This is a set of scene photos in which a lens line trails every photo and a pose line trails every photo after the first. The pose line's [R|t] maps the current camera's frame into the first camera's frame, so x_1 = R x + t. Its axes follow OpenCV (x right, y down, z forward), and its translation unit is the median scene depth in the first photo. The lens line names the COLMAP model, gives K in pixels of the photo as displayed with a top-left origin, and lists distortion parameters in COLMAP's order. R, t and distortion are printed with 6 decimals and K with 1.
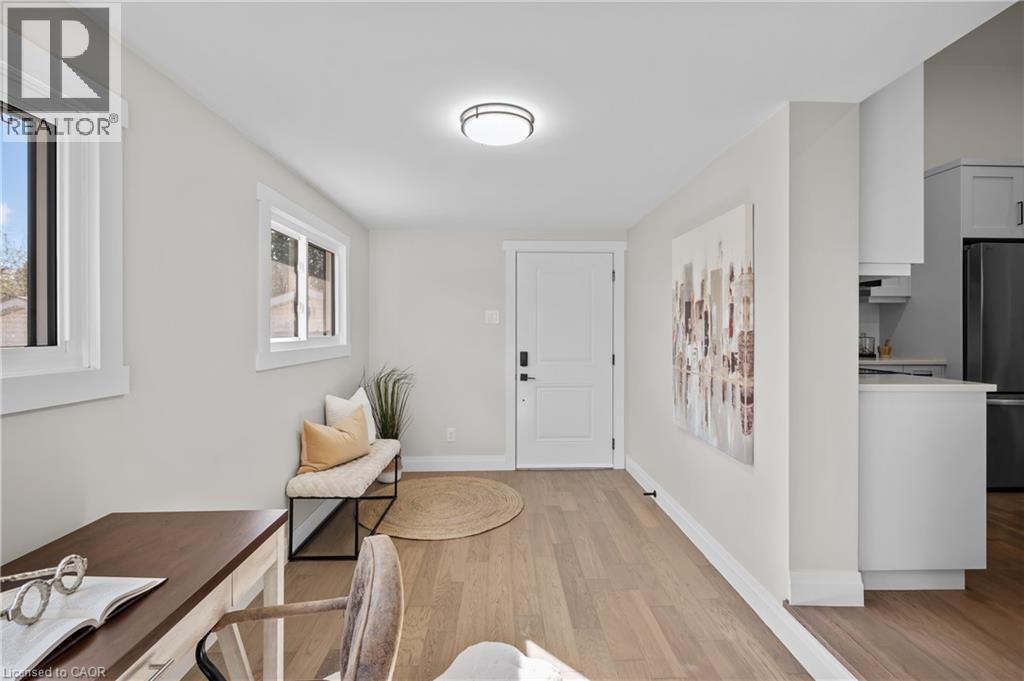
lens RADIAL K [[415.6, 0, 511.4], [0, 415.6, 334.2], [0, 0, 1]] dist [0.001653, 0.000220]
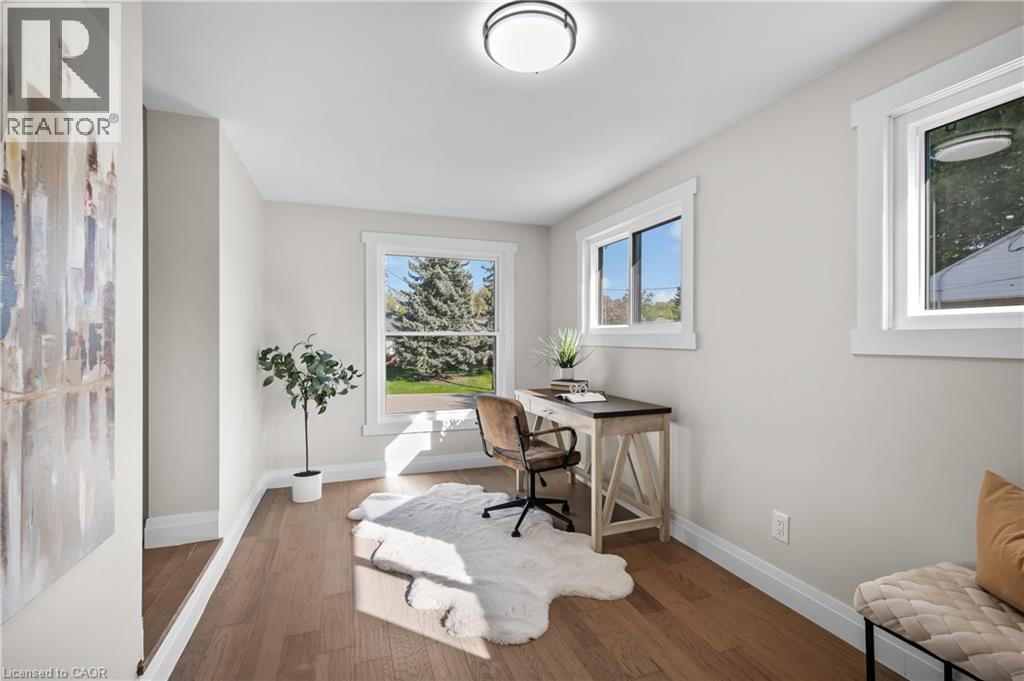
lens RADIAL K [[415.6, 0, 511.4], [0, 415.6, 334.2], [0, 0, 1]] dist [0.001653, 0.000220]
pose [[-0.938861, 0.001475, -0.344295, 0.253058], [0.001686, 0.999999, -0.000314, 0.056287], [0.344294, -0.000875, -0.938862, 1.595156]]
